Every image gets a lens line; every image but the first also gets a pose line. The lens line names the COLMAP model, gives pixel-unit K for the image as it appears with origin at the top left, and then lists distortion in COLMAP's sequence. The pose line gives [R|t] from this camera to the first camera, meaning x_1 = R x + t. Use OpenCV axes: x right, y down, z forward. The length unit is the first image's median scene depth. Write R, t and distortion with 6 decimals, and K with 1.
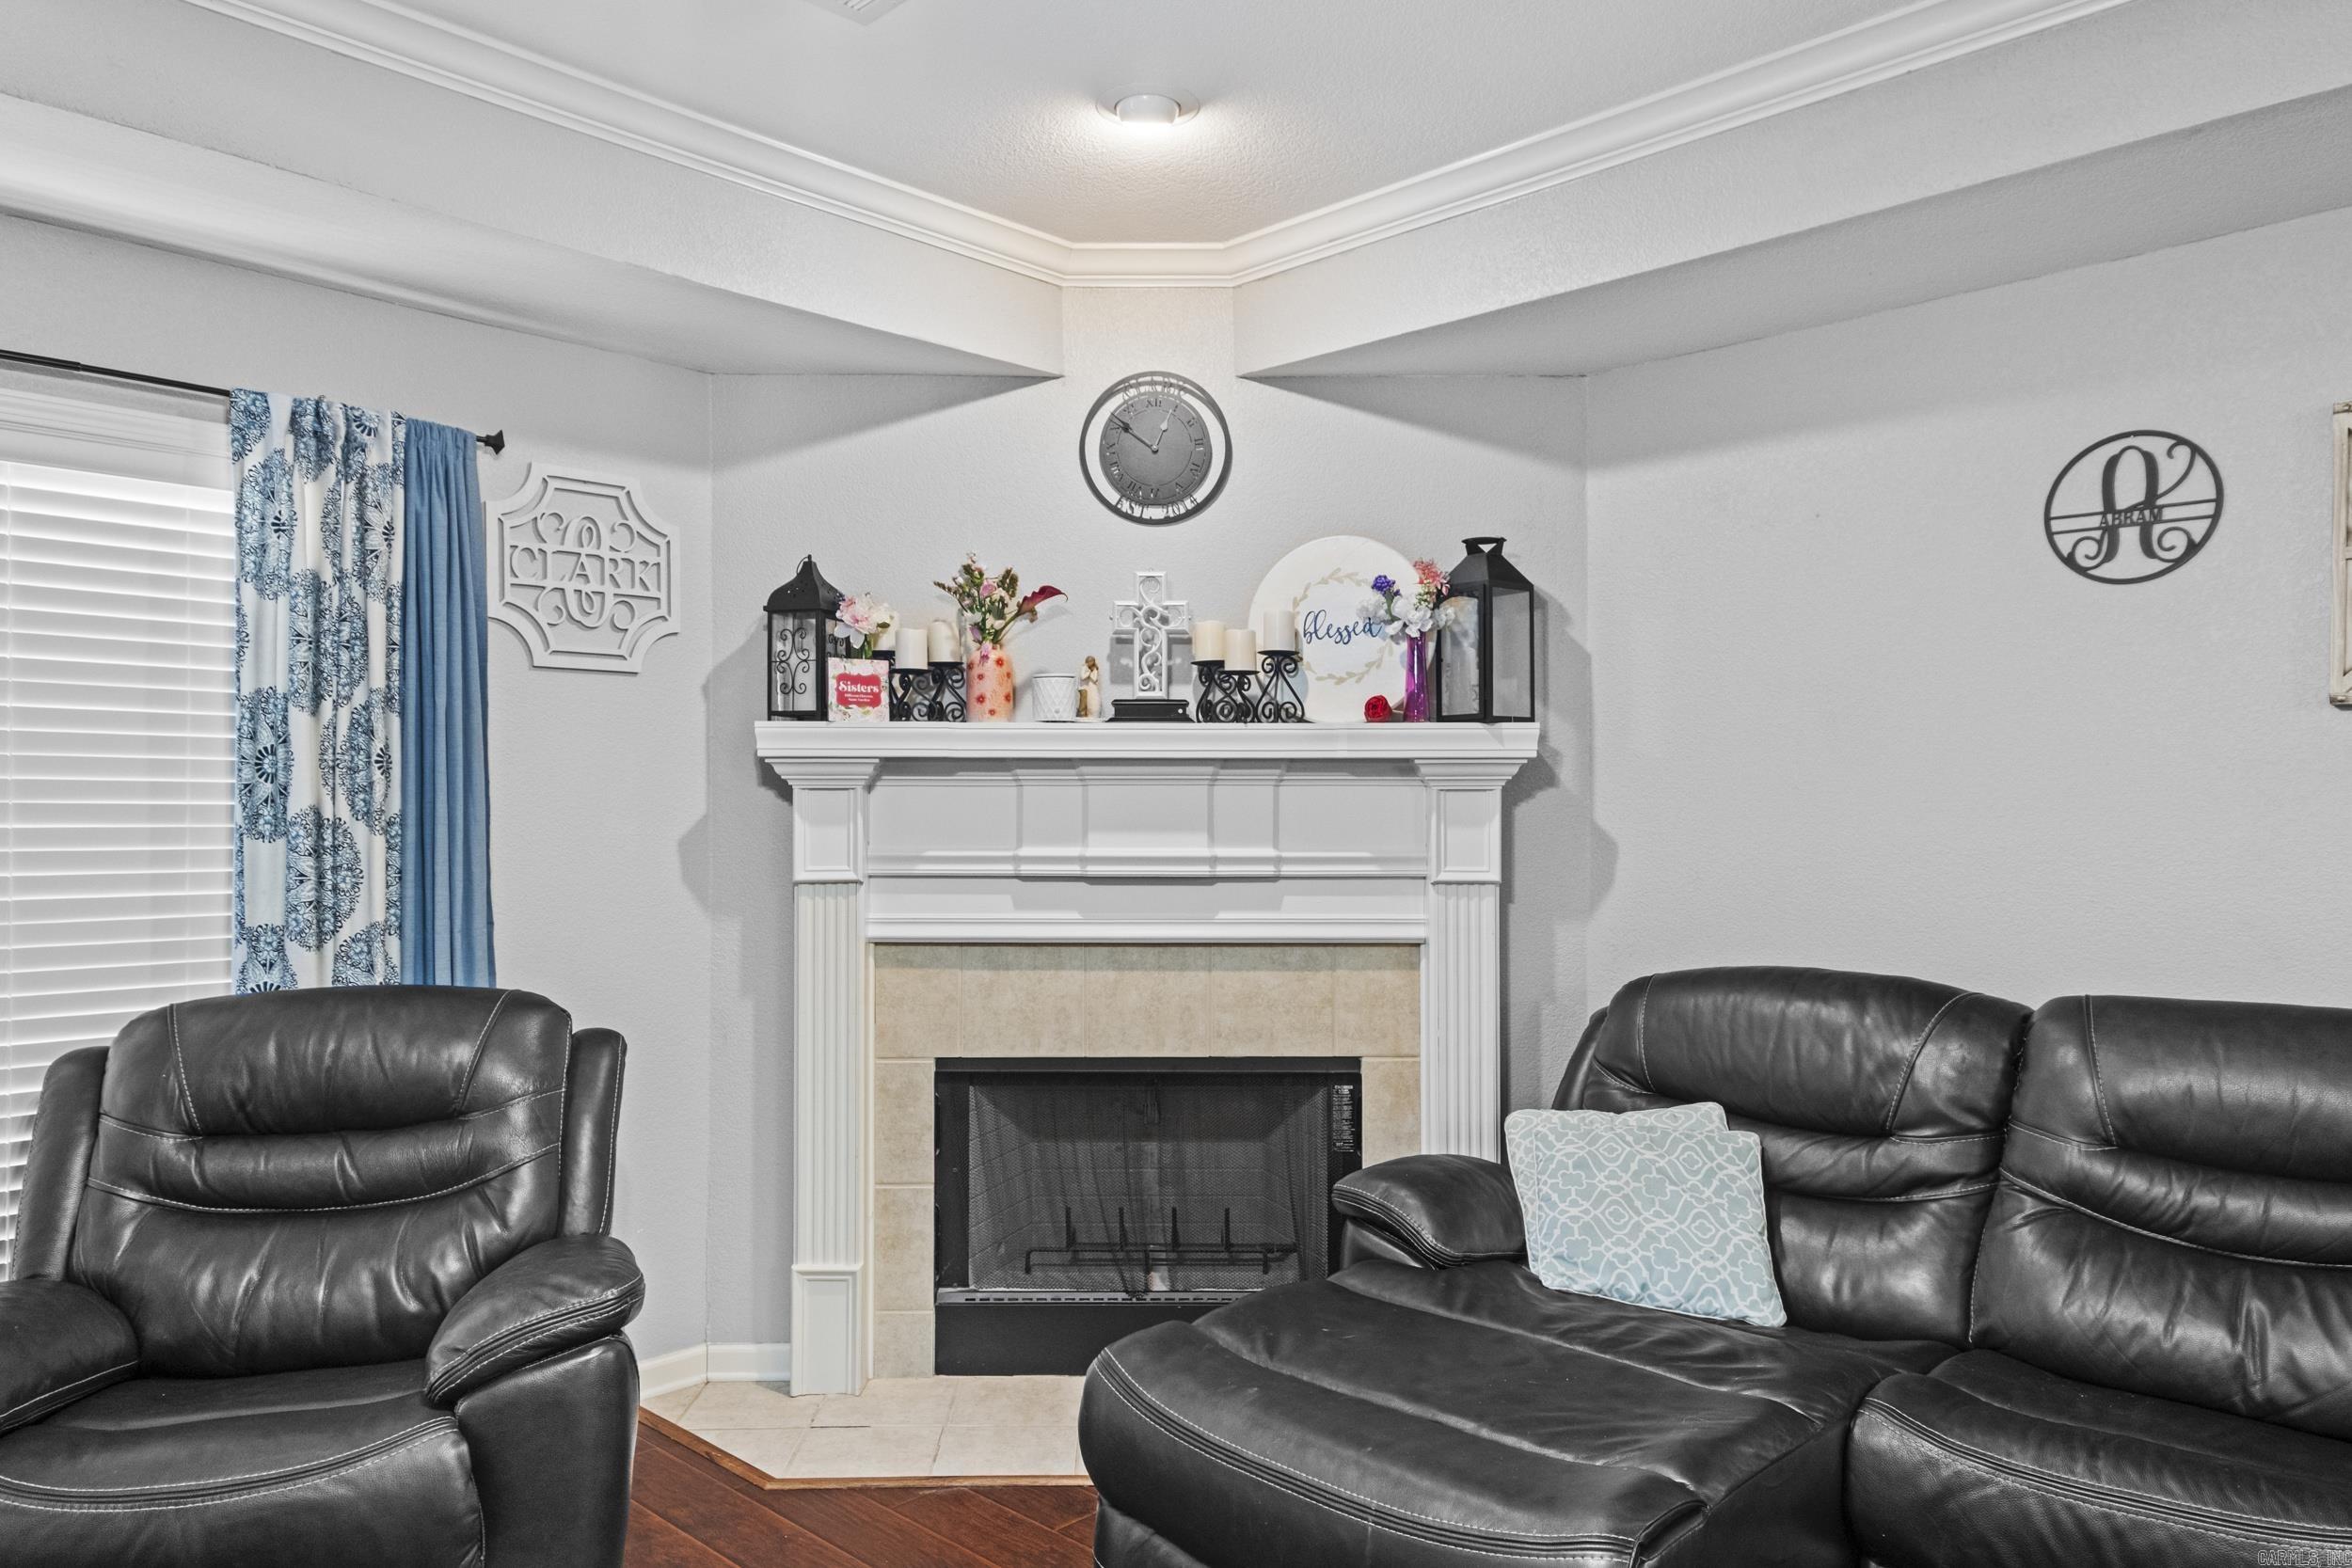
lens RADIAL K [[1593.4, 0, 1158.6], [0, 1593.4, 811.4], [0, 0, 1]] dist [0.035736, 0.003076]
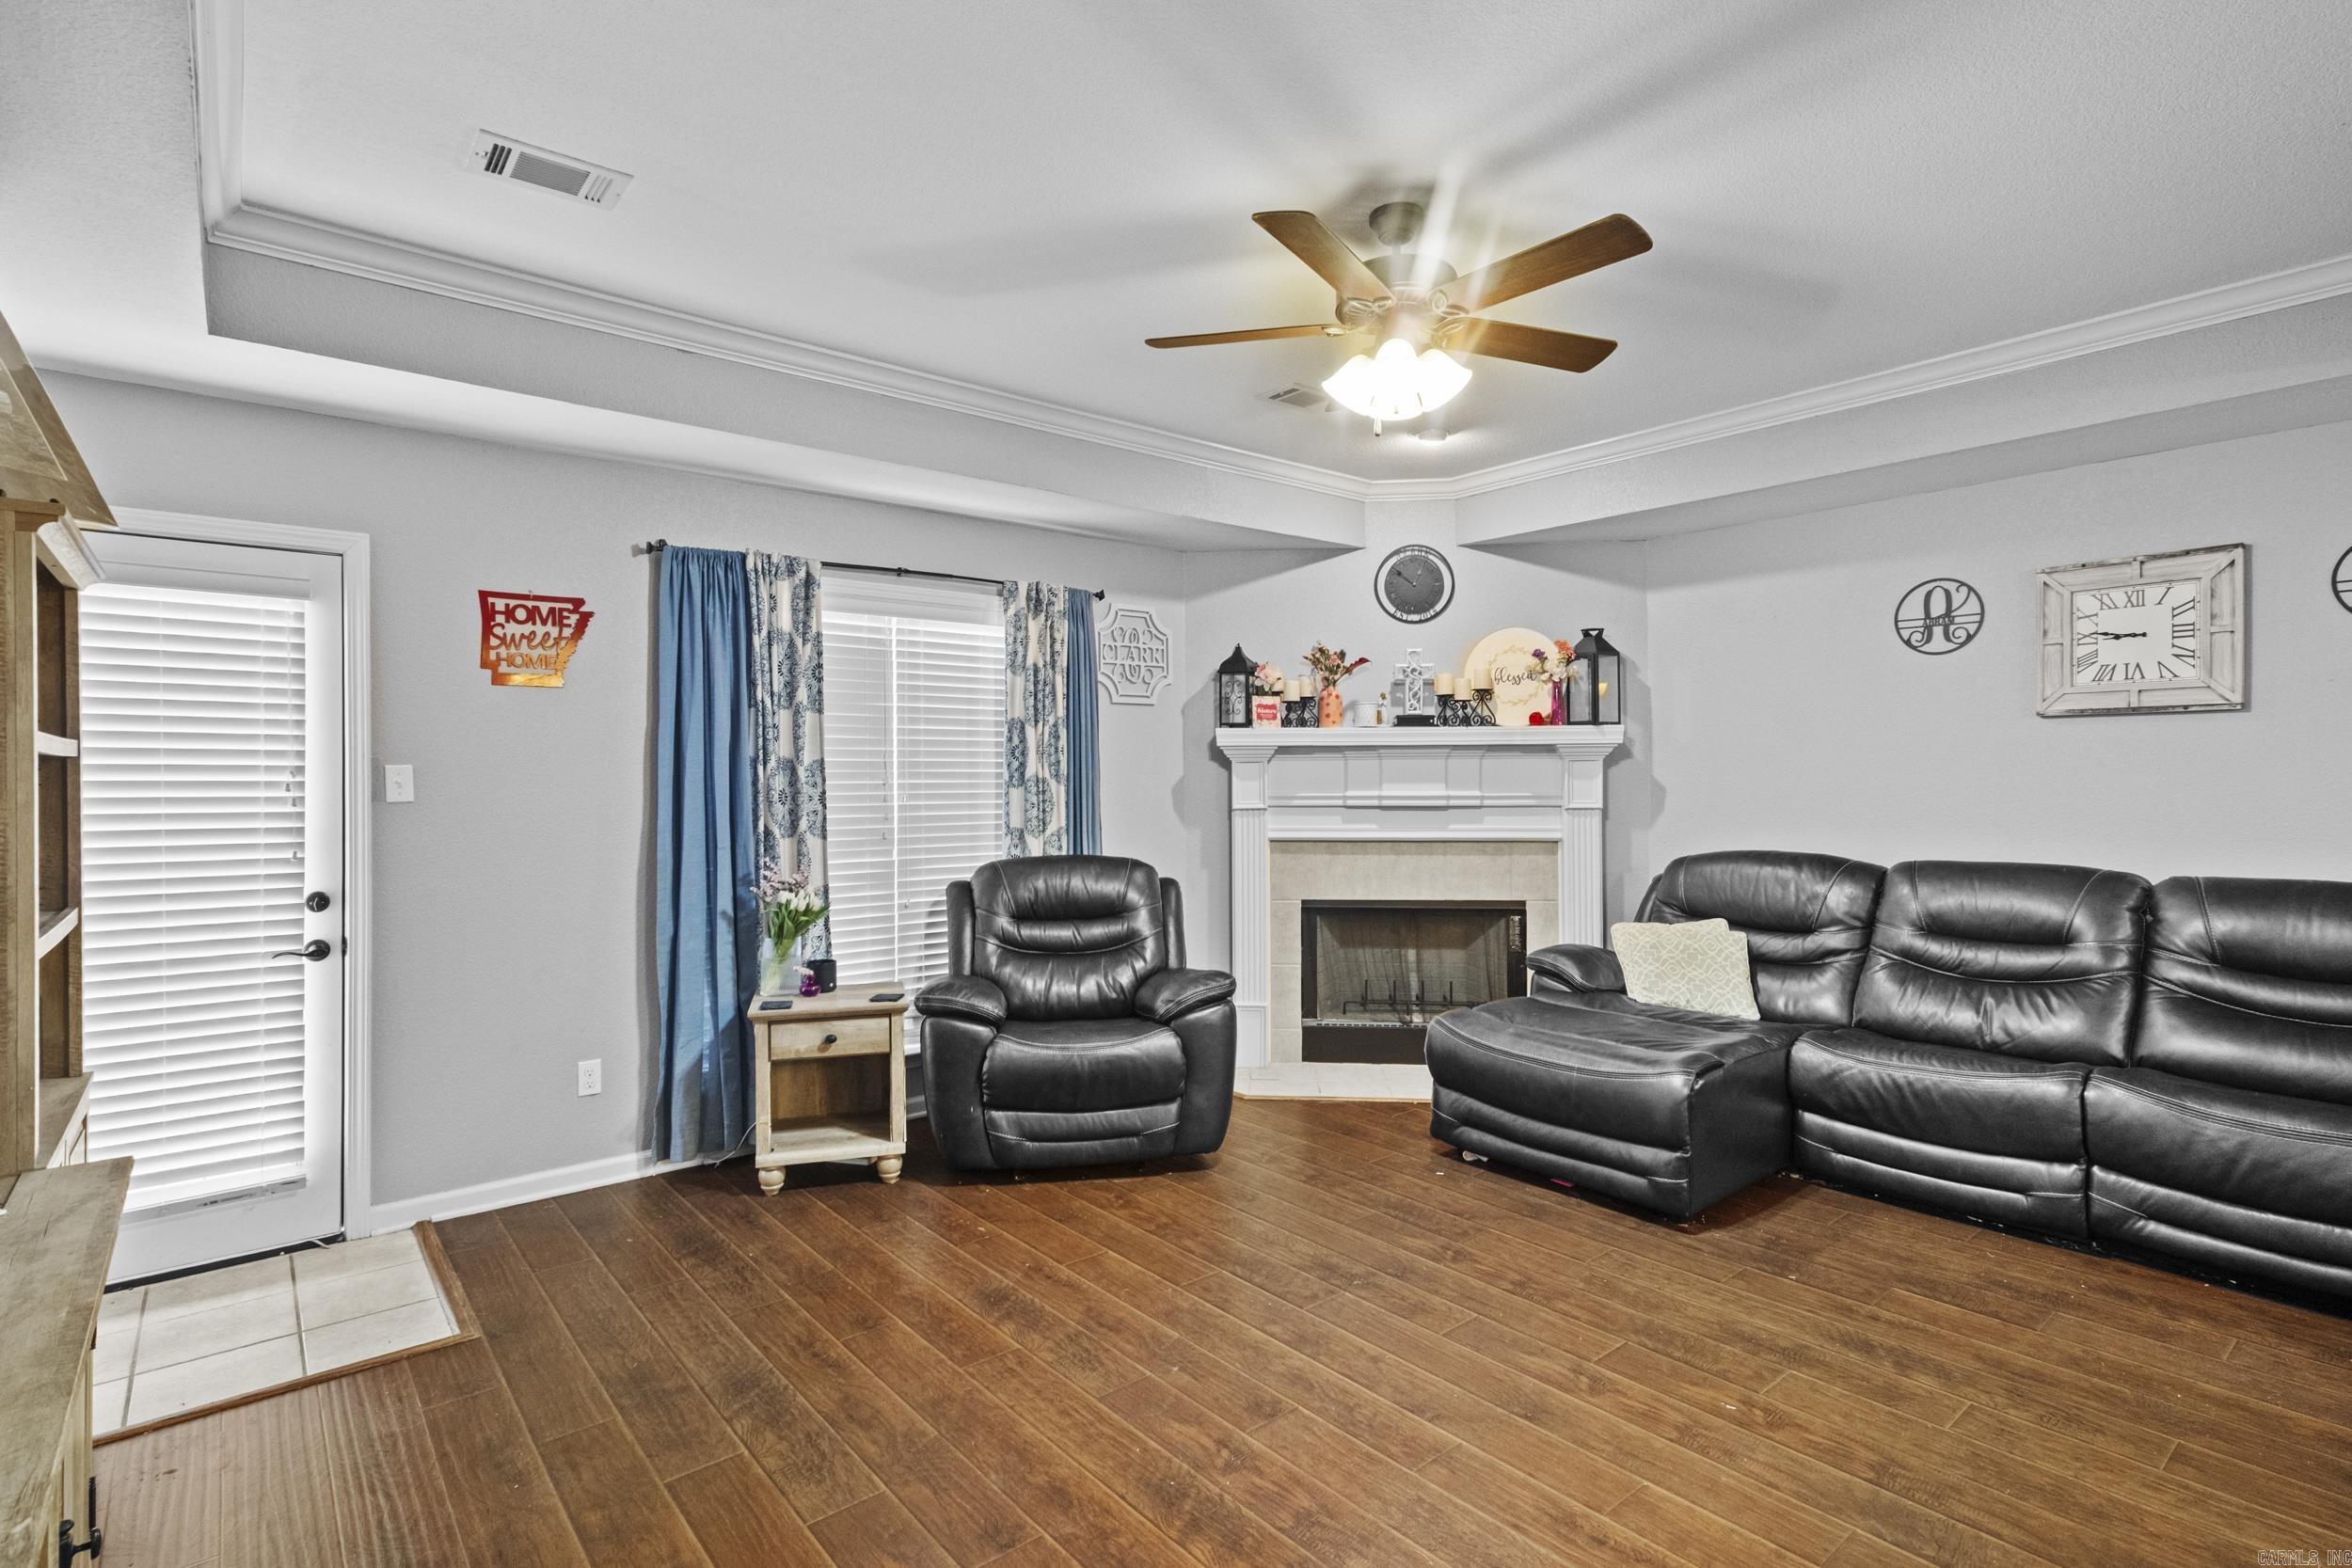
lens RADIAL K [[1143.2, 0, 1164.0], [0, 1143.2, 771.8], [0, 0, 1]] dist [0.013267, 0.000643]
pose [[0.994345, -0.005925, -0.106033, -0.162798], [0.005673, 0.999980, -0.002673, 0.001189], [0.106047, 0.002056, 0.994359, -0.419484]]
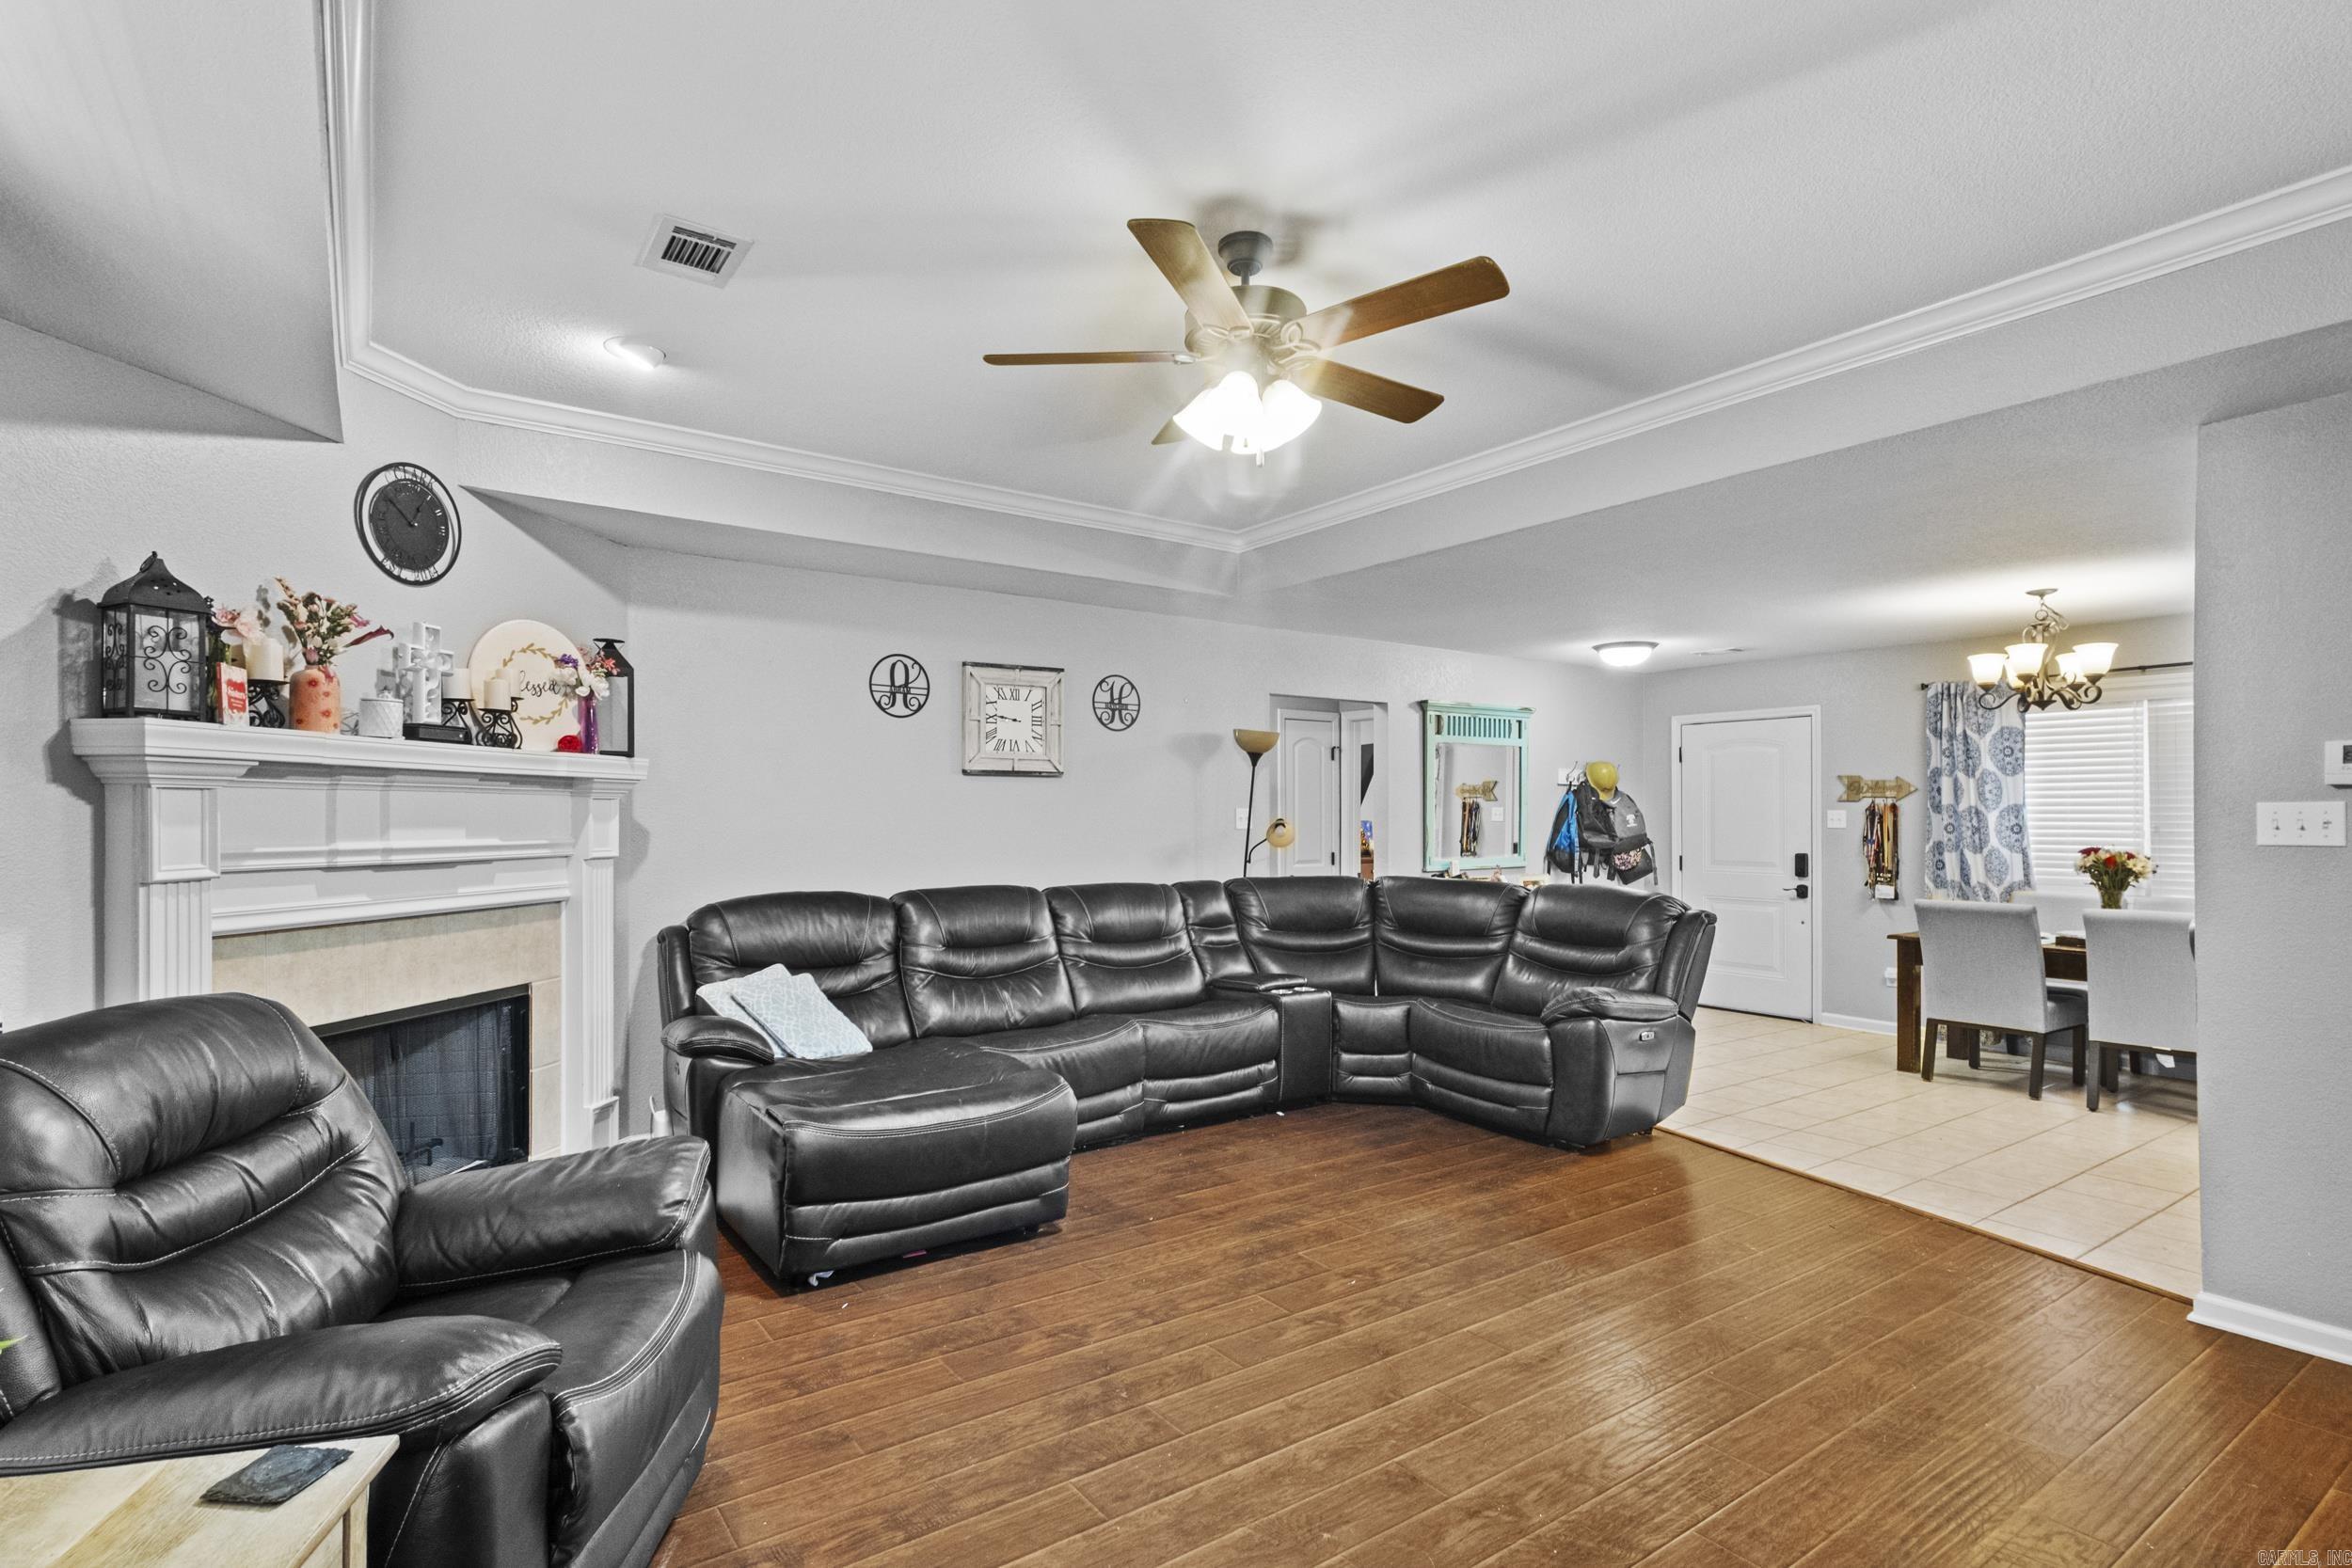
lens RADIAL K [[1146.0, 0, 1162.8], [0, 1146.0, 816.2], [0, 0, 1]] dist [0.014427, 0.000247]
pose [[0.180113, -0.000744, 0.983646, -0.820076], [-0.001909, 0.999998, 0.001106, 0.001390], [-0.983644, -0.002077, 0.180111, 0.258622]]
